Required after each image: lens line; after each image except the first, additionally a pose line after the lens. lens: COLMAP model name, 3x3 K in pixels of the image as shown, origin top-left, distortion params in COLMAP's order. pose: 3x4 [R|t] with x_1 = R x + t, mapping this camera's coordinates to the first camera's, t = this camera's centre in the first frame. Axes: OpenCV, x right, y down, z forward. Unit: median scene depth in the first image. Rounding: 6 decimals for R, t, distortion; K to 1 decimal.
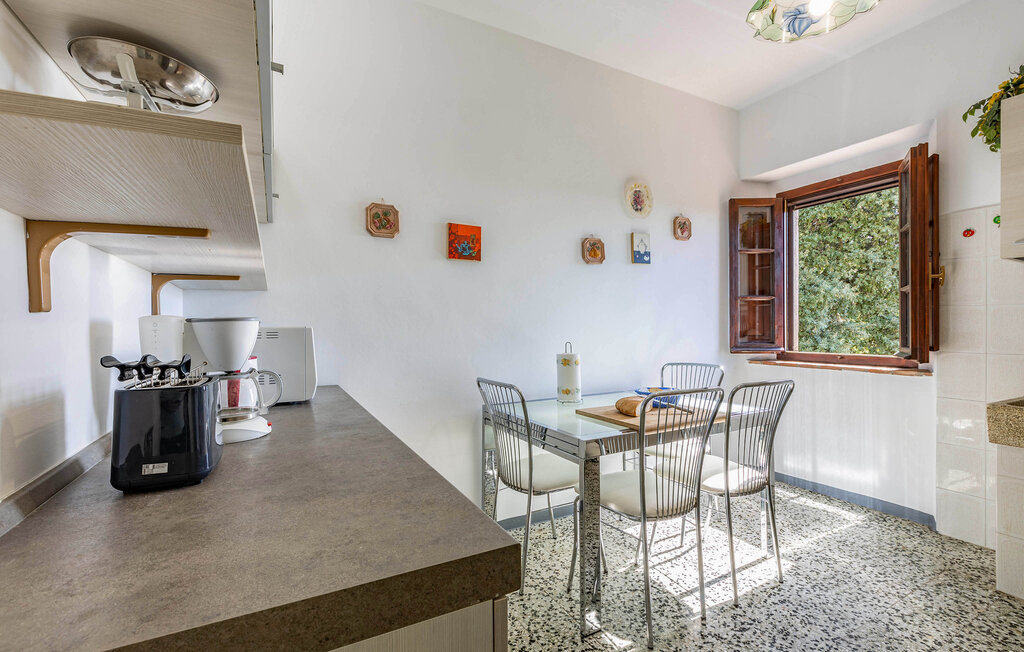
lens RADIAL K [[455.6, 0, 512.0], [0, 455.6, 326.0], [0, 0, 1]] dist [-0.000919, -0.000430]
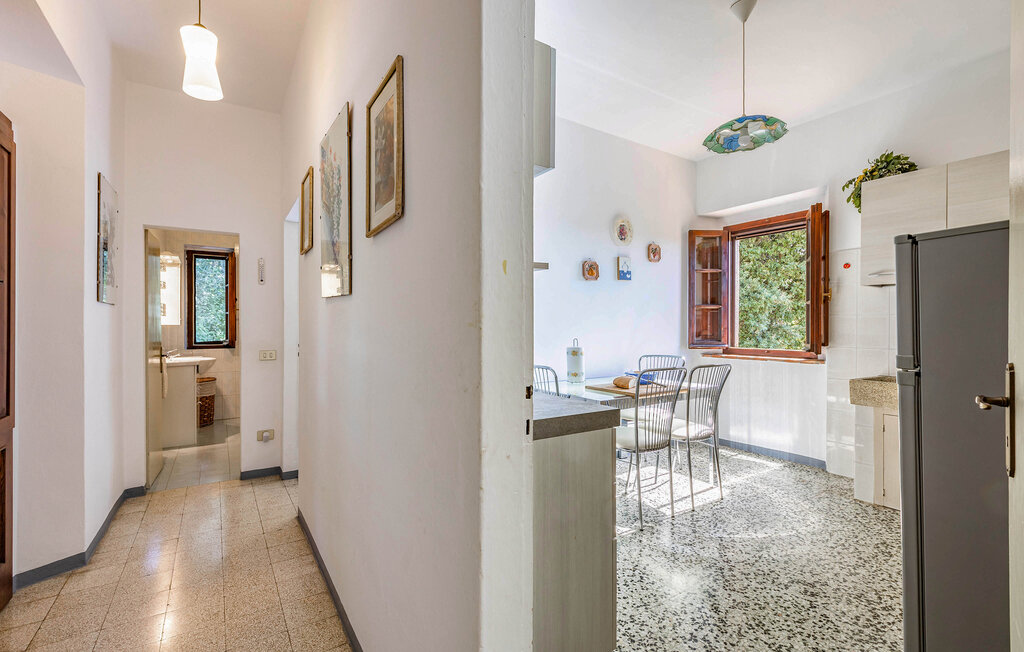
lens RADIAL K [[455.6, 0, 512.0], [0, 455.6, 326.0], [0, 0, 1]] dist [-0.000919, -0.000430]
pose [[0.996428, 0.007626, 0.084103, -0.172475], [-0.007665, 0.999971, 0.000143, -0.001613], [-0.084100, -0.000787, 0.996457, -0.329307]]
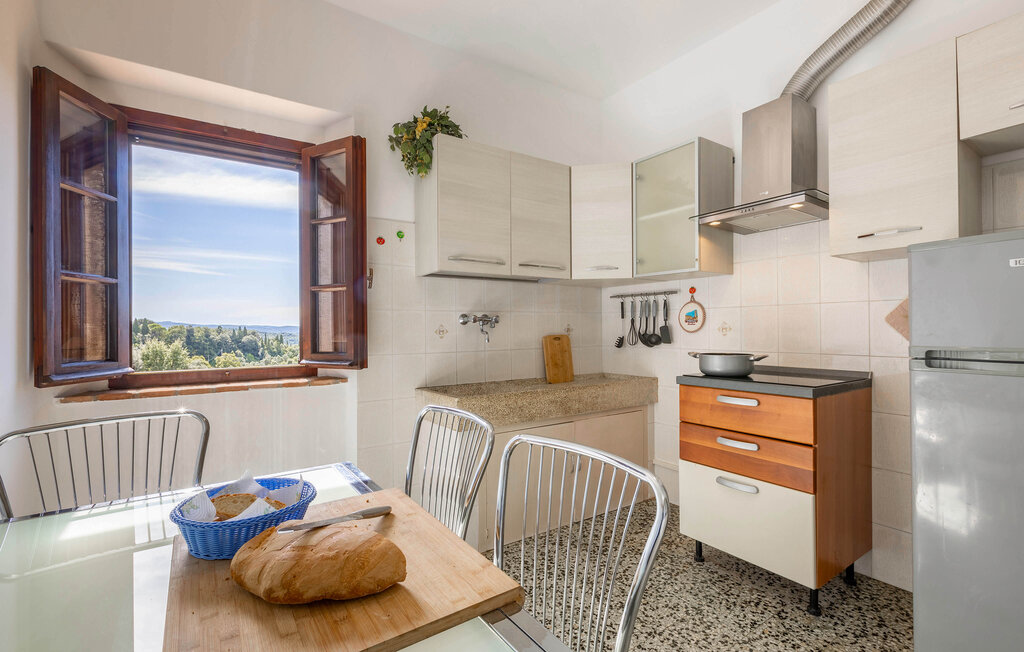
lens RADIAL K [[455.6, 0, 512.0], [0, 455.6, 326.0], [0, 0, 1]] dist [-0.000919, -0.000430]
pose [[-0.121494, 0.015340, 0.992474, -0.066489], [0.009325, 0.999854, -0.014312, 0.009239], [-0.992548, 0.007516, -0.121620, 0.734513]]
